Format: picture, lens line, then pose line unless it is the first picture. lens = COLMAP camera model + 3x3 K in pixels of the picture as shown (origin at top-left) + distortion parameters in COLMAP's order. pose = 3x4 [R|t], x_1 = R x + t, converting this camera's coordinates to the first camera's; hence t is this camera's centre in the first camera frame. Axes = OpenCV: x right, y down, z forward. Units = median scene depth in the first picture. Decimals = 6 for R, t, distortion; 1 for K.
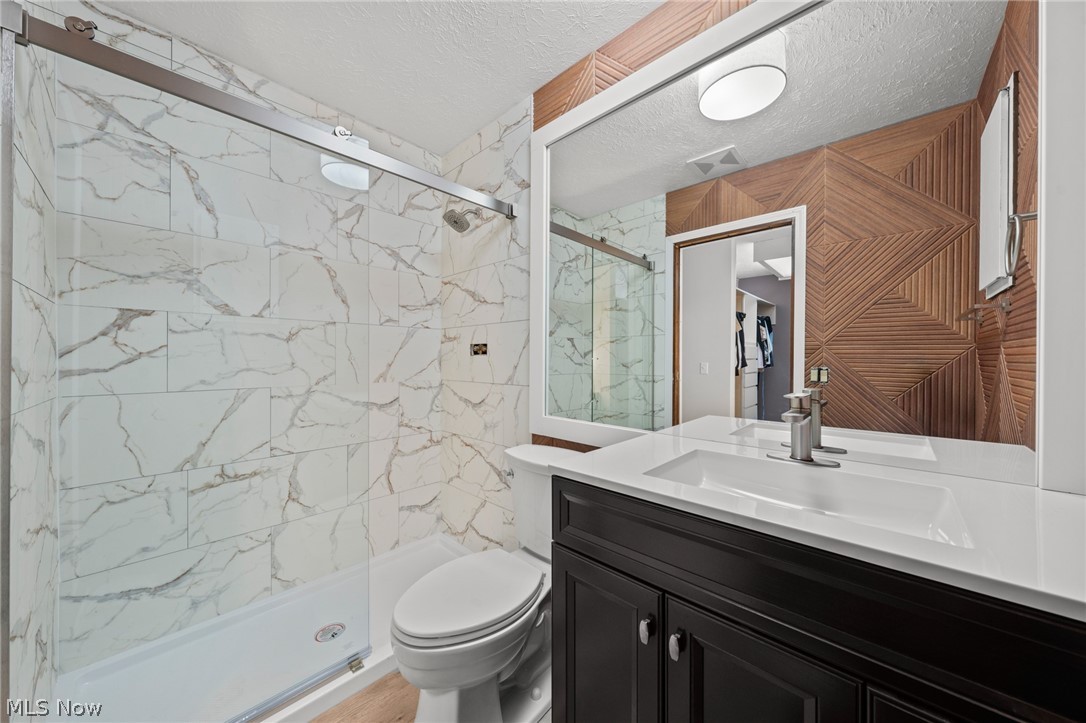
lens RADIAL K [[369.0, 0, 540.8], [0, 369.0, 358.0], [0, 0, 1]] dist [-0.007491, 0.000354]
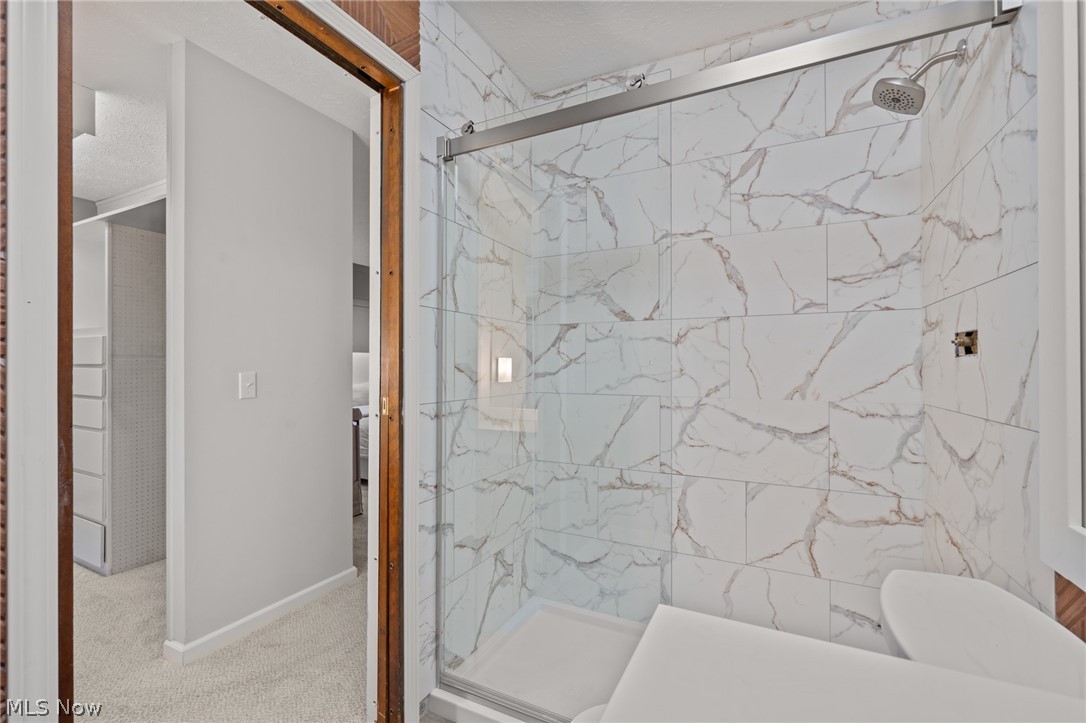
lens RADIAL K [[474.9, 0, 541.8], [0, 474.9, 360.0], [0, 0, 1]] dist [-0.000057, 0.001001]
pose [[0.288161, -0.012066, -0.957506, 0.314069], [0.000750, 0.999923, -0.012375, 0.005322], [0.957582, 0.002847, 0.288147, 0.388700]]
